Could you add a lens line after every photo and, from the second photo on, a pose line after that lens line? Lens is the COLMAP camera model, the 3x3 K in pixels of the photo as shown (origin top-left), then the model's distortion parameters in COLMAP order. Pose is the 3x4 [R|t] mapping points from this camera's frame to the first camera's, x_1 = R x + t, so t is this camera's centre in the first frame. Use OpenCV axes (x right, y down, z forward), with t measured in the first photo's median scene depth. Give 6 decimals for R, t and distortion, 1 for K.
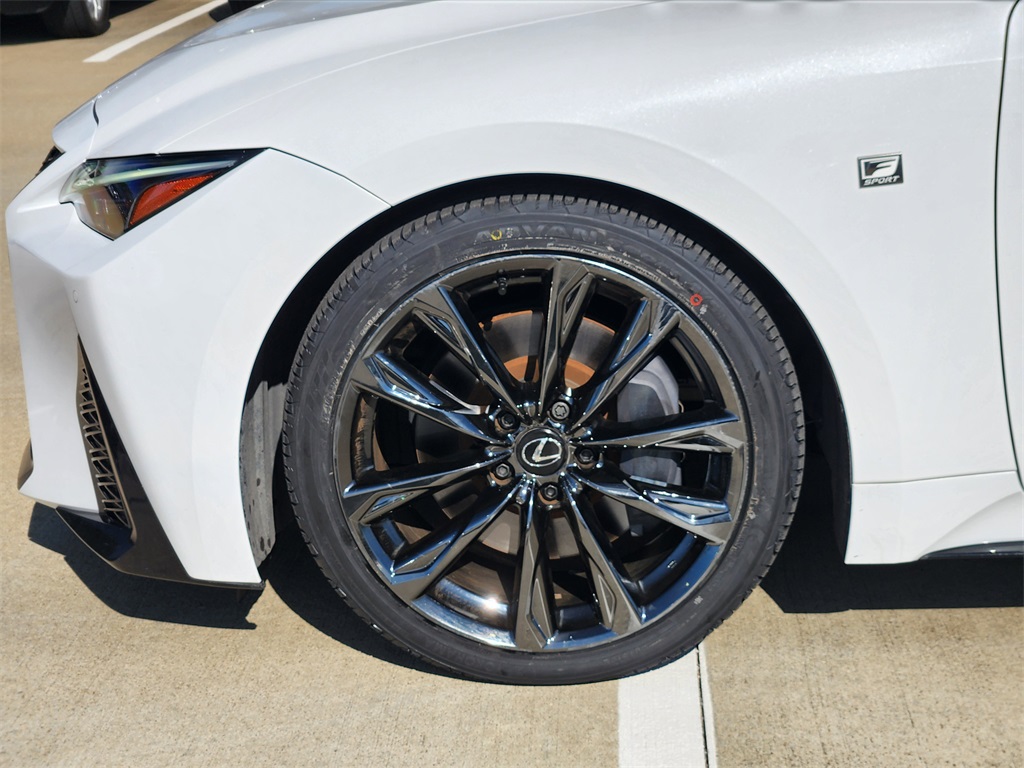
lens RADIAL K [[1743.9, 0, 512.0], [0, 1743.9, 384.0], [0, 0, 1]] dist [0.050285, 0.158482]
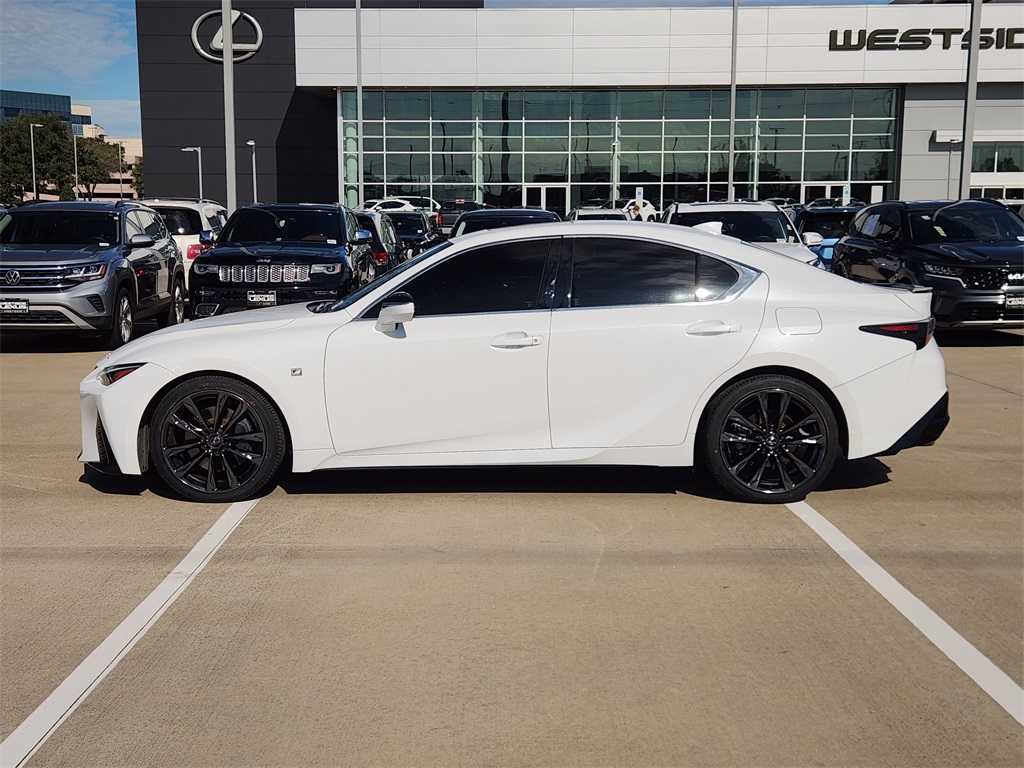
lens RADIAL K [[1630.8, 0, 512.0], [0, 1630.8, 384.0], [0, 0, 1]] dist [0.239210, -0.010873]
pose [[0.999539, 0.030310, -0.001841, 0.688424], [-0.030160, 0.983908, -0.176112, 0.544693], [-0.003527, 0.176086, 0.984368, -2.677164]]
